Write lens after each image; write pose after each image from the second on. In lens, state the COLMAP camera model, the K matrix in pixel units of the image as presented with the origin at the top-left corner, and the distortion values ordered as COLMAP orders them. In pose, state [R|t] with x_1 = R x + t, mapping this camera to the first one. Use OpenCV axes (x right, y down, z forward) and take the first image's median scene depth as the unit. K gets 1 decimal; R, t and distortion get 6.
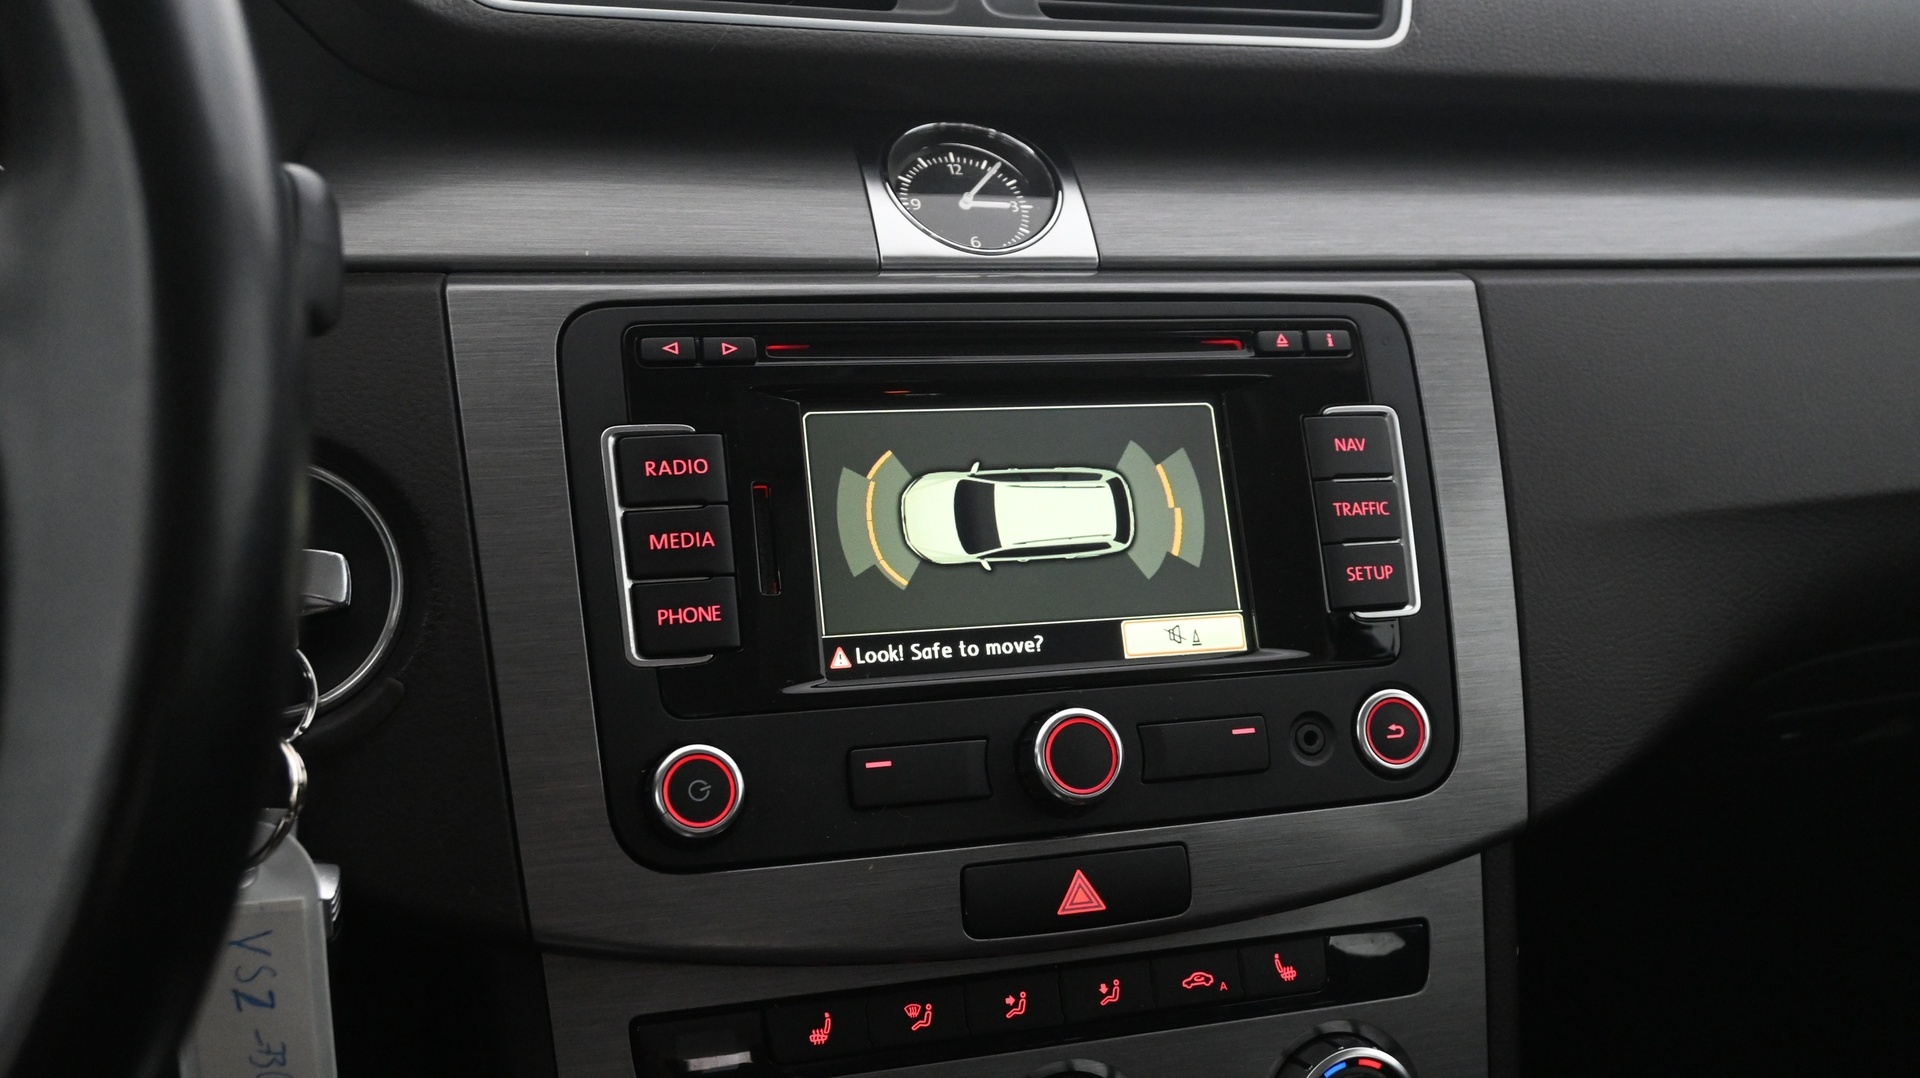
lens RADIAL K [[1831.7, 0, 965.3], [0, 1831.7, 534.4], [0, 0, 1]] dist [-0.009779, 0.000000]
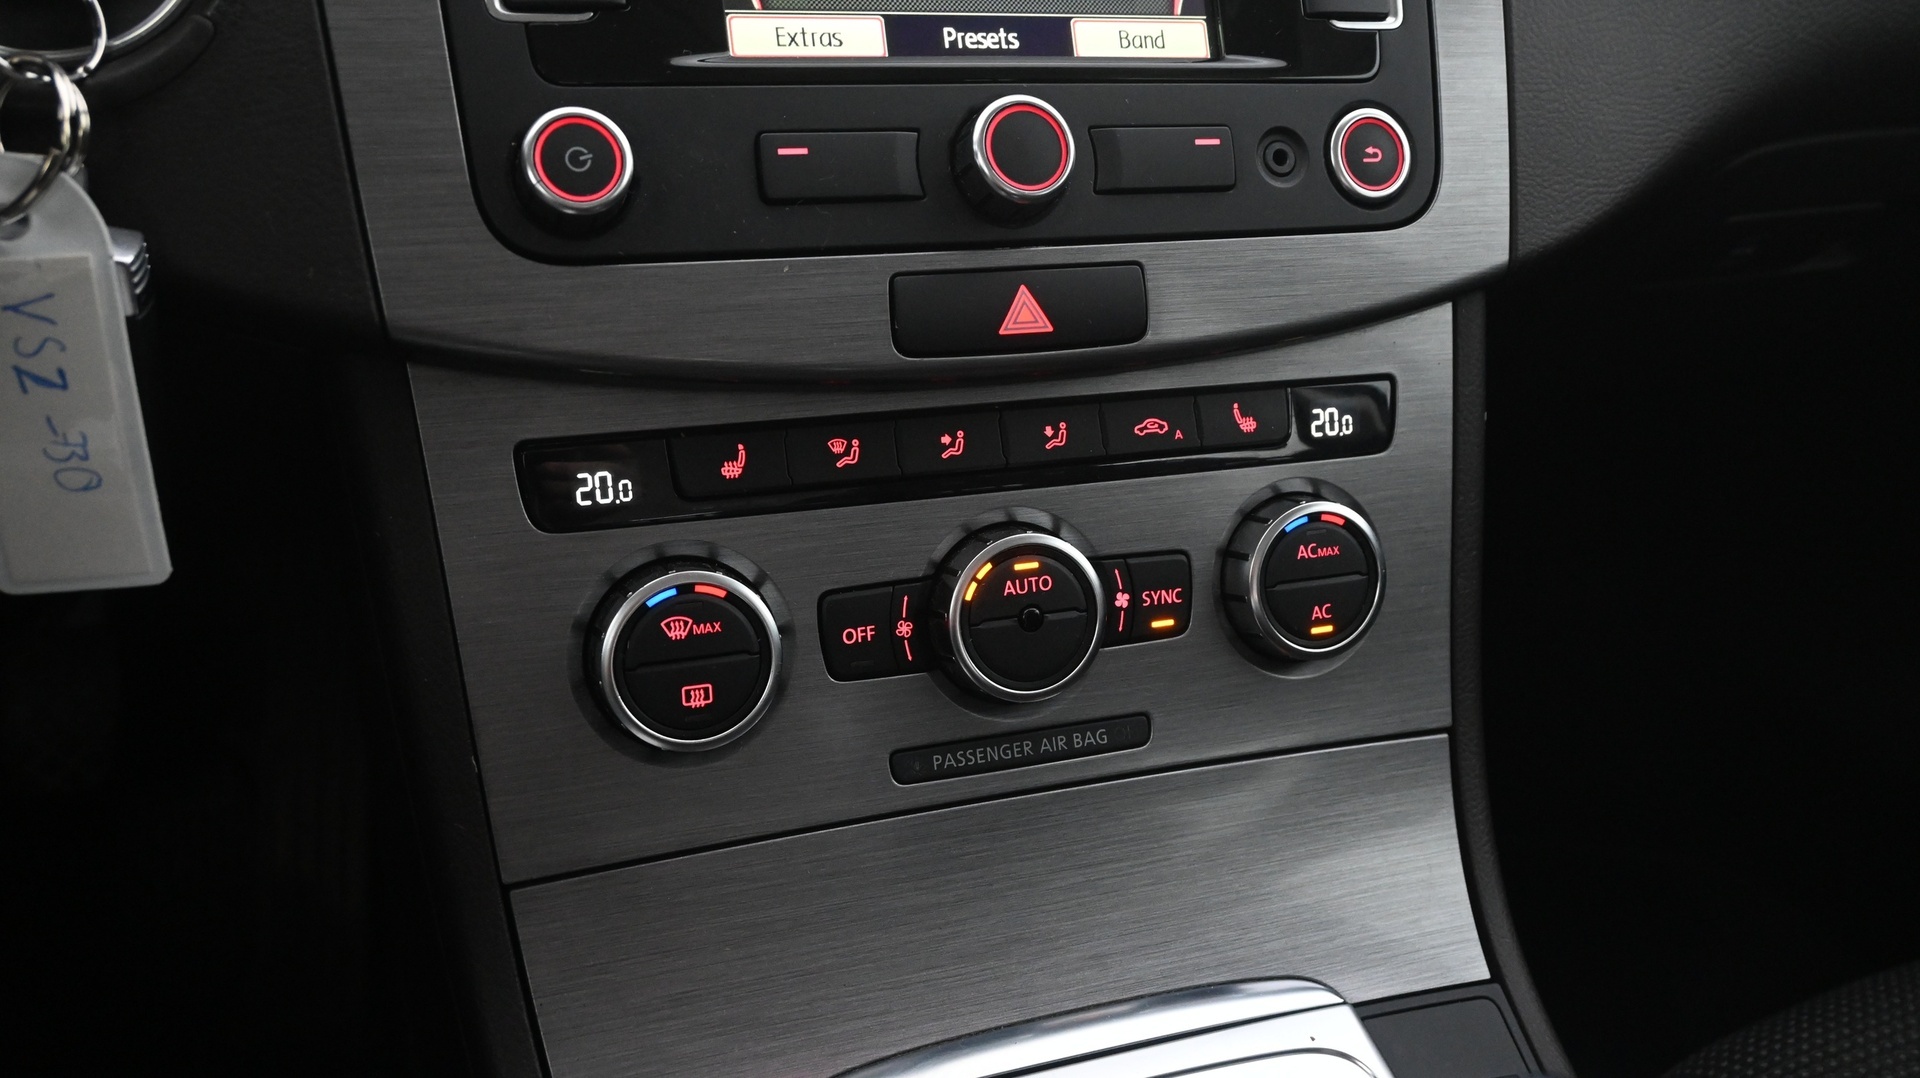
lens RADIAL K [[1577.6, 0, 957.0], [0, 1577.6, 546.8], [0, 0, 1]] dist [-0.022322, 0.011287]
pose [[0.999382, -0.008759, 0.034038, 0.002982], [0.003143, 0.986840, 0.161671, 0.184016], [-0.035006, -0.161464, 0.986258, 0.228254]]
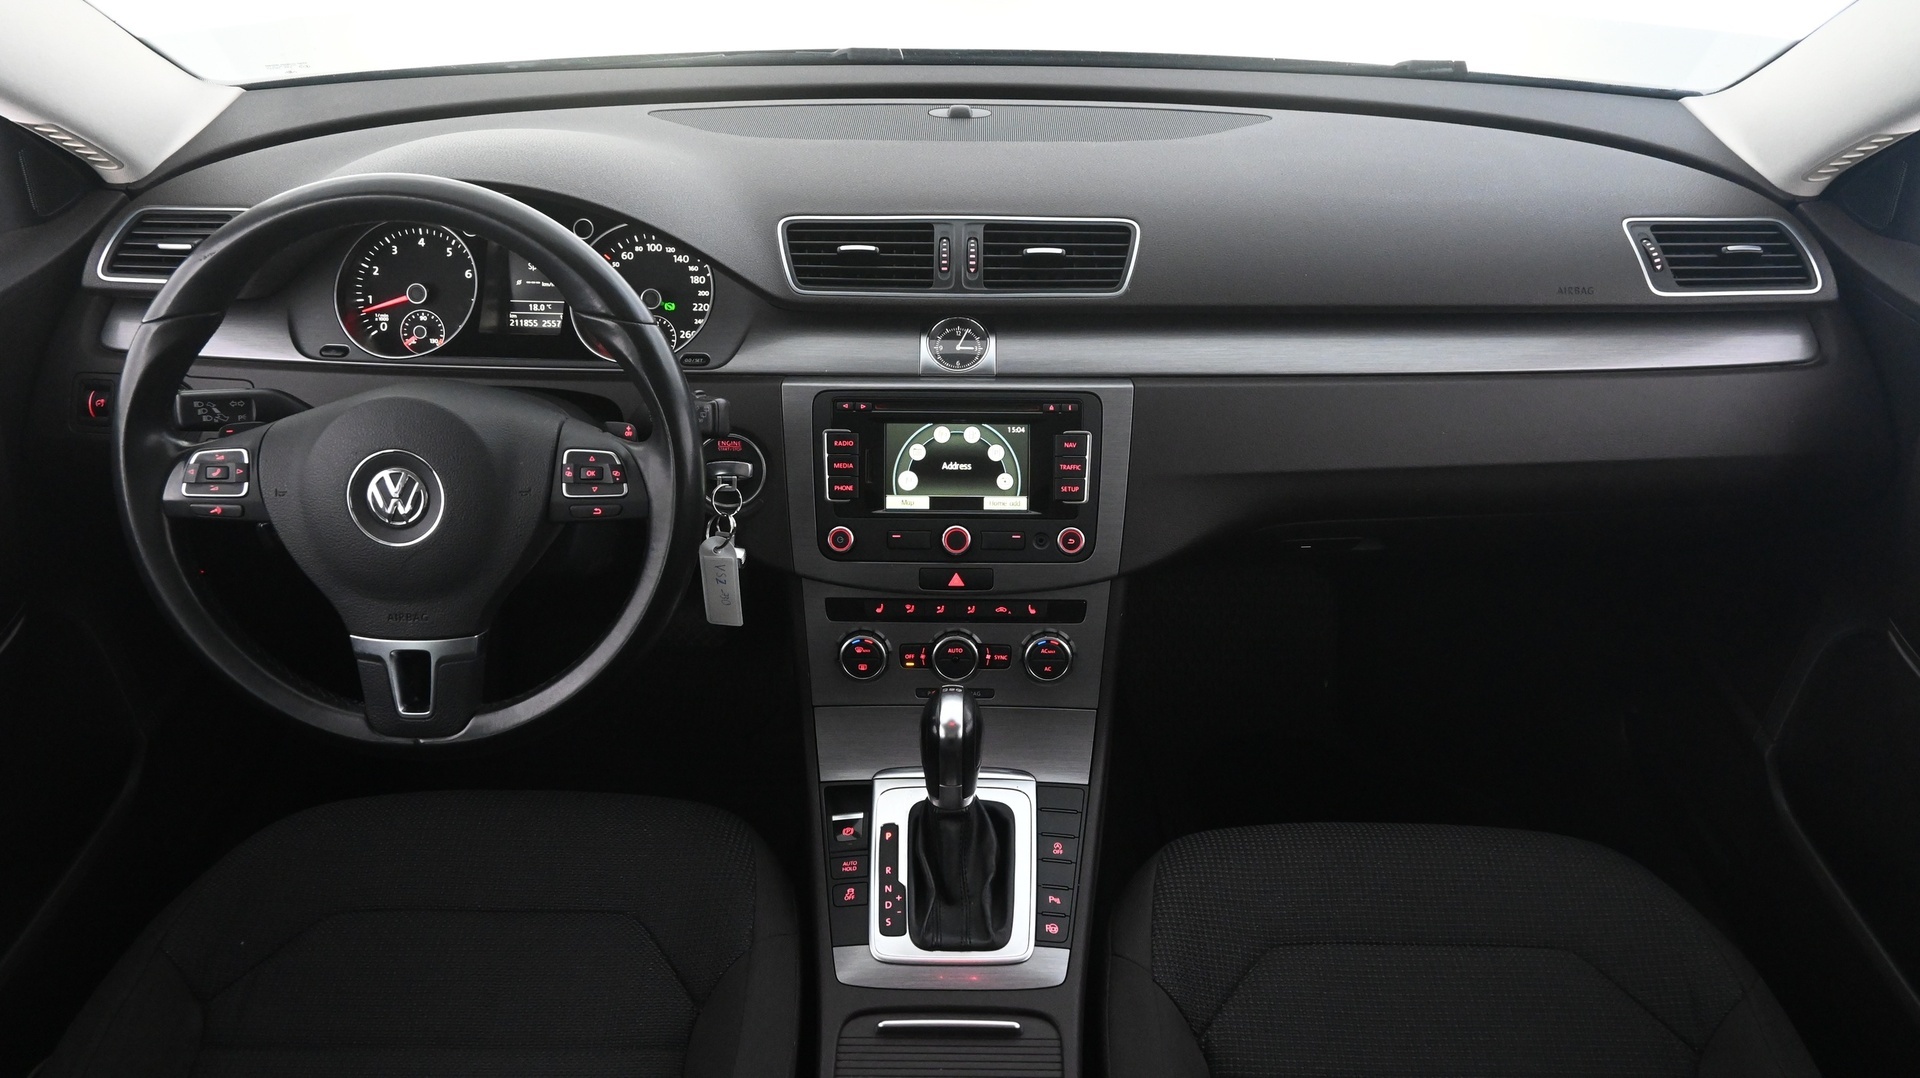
lens RADIAL K [[1310.9, 0, 966.6], [0, 1310.9, 537.2], [0, 0, 1]] dist [-0.008032, -0.004753]
pose [[0.949709, 0.127517, -0.285993, 0.743352], [-0.054081, 0.966396, 0.251303, -0.471770], [0.308428, -0.223198, 0.924692, -1.158155]]
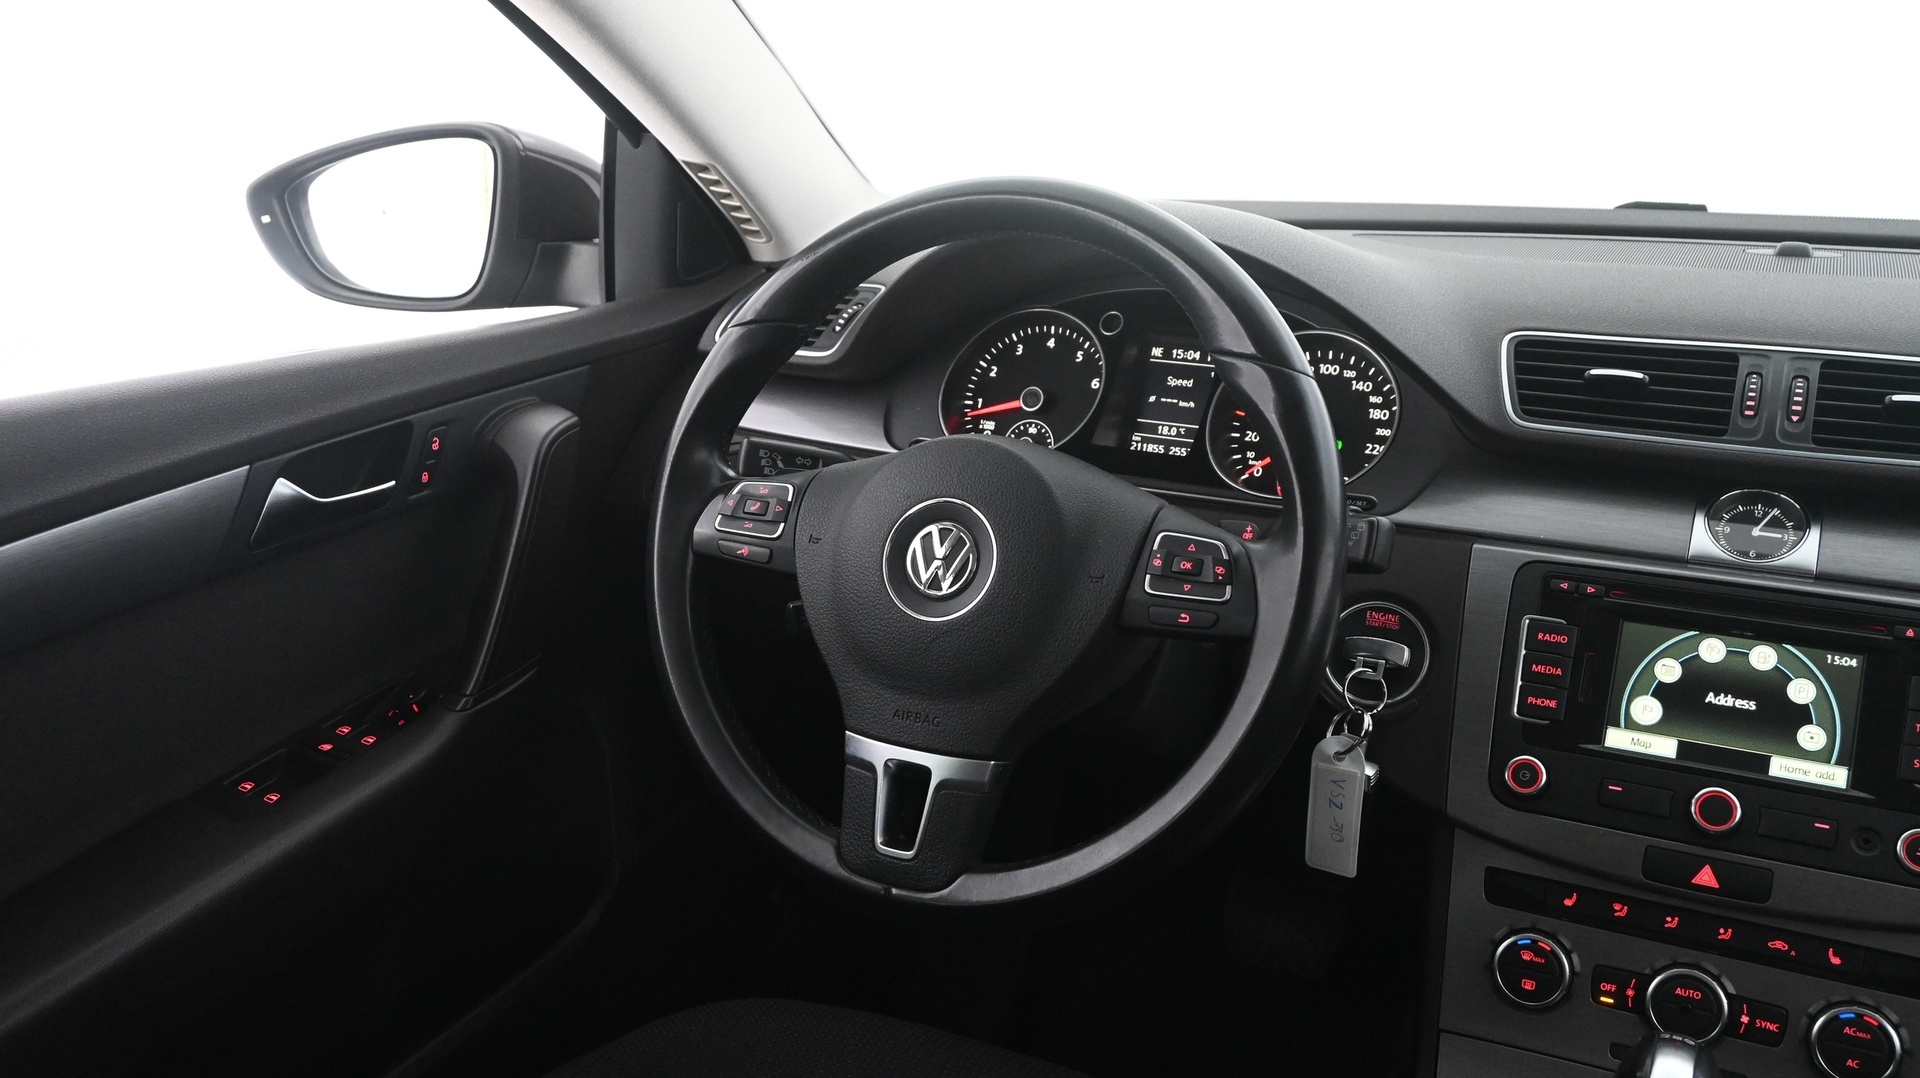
lens RADIAL K [[1577.6, 0, 955.3], [0, 1577.6, 535.5], [0, 0, 1]] dist [-0.022322, 0.011287]
pose [[0.697589, 0.150171, -0.700584, 0.654946], [-0.175995, 0.983746, 0.035624, -0.097521], [0.694547, 0.098449, 0.712680, -0.896307]]
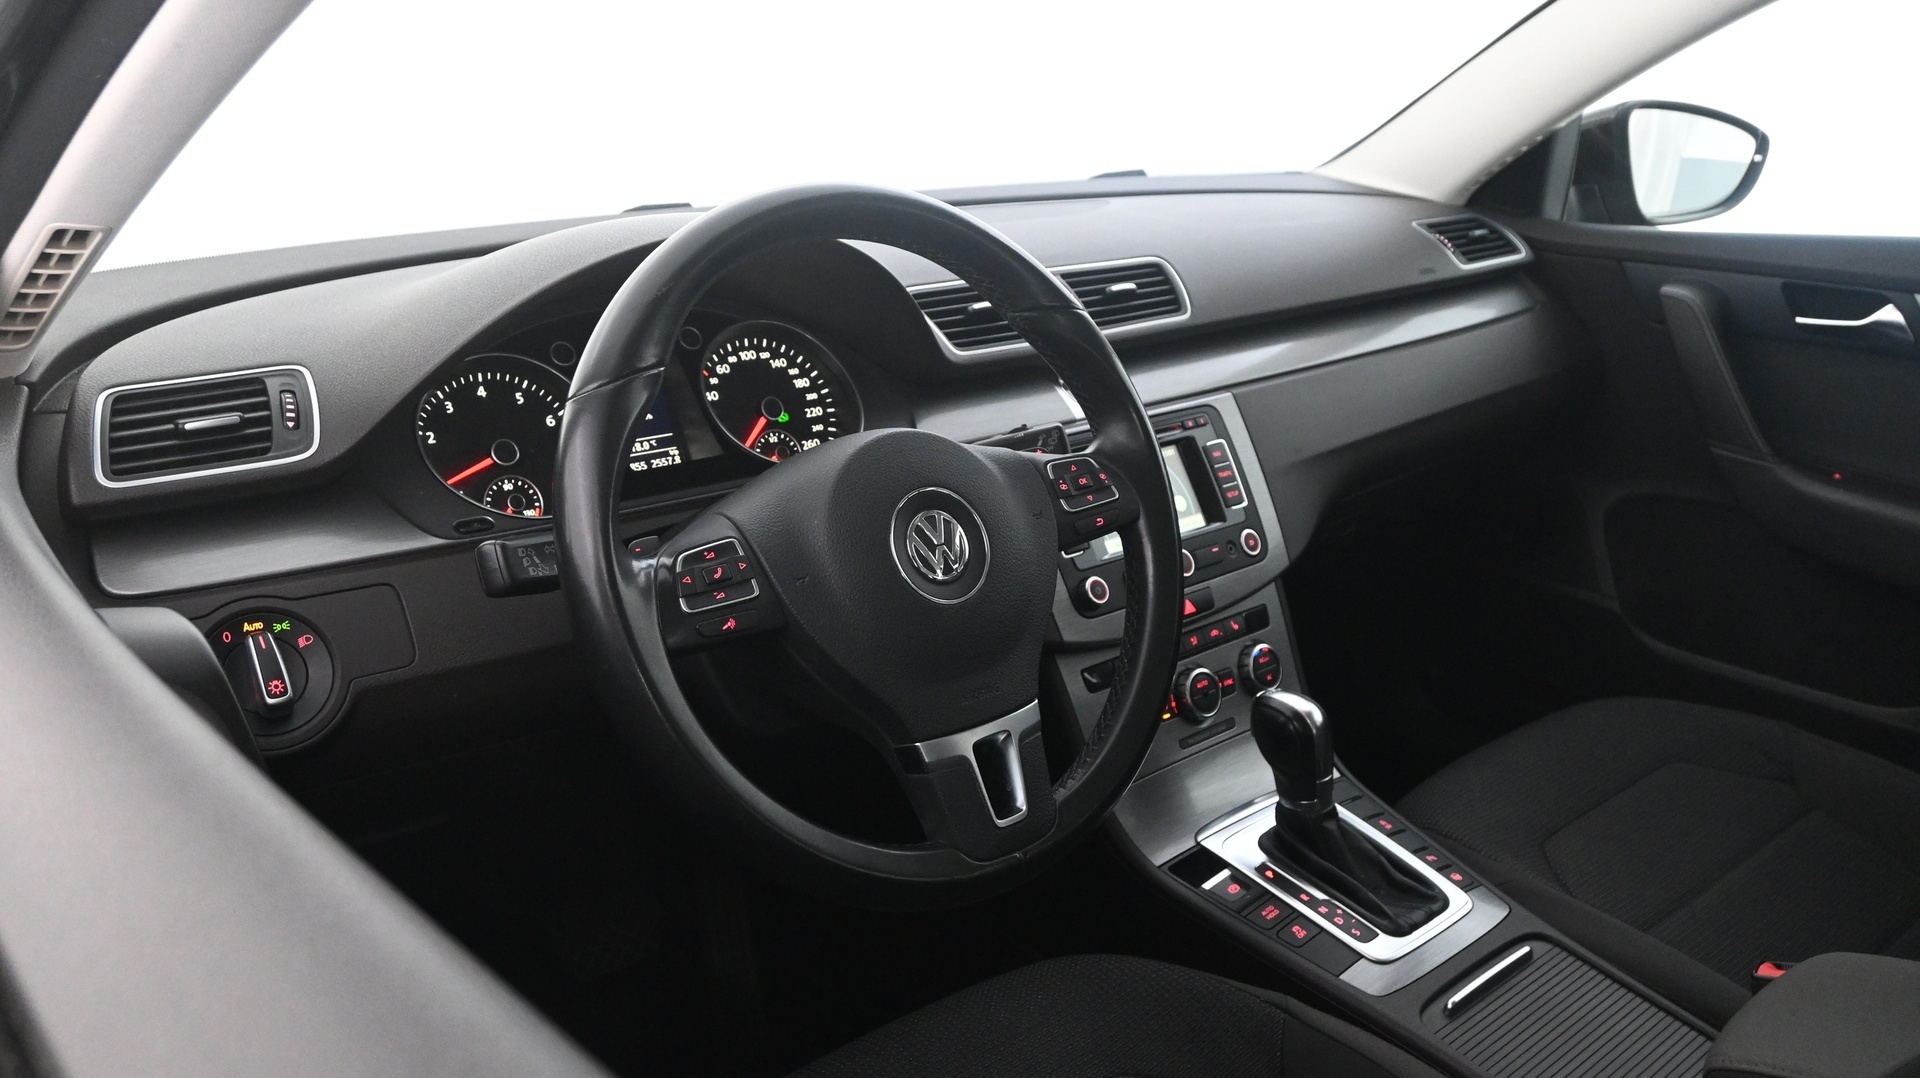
lens RADIAL K [[1529.0, 0, 968.4], [0, 1529.0, 534.6], [0, 0, 1]] dist [-0.009132, -0.006505]
pose [[0.916966, -0.180138, 0.355983, -1.193650], [0.185507, 0.982453, 0.019308, -0.046663], [-0.353215, 0.048333, 0.934293, -1.323837]]
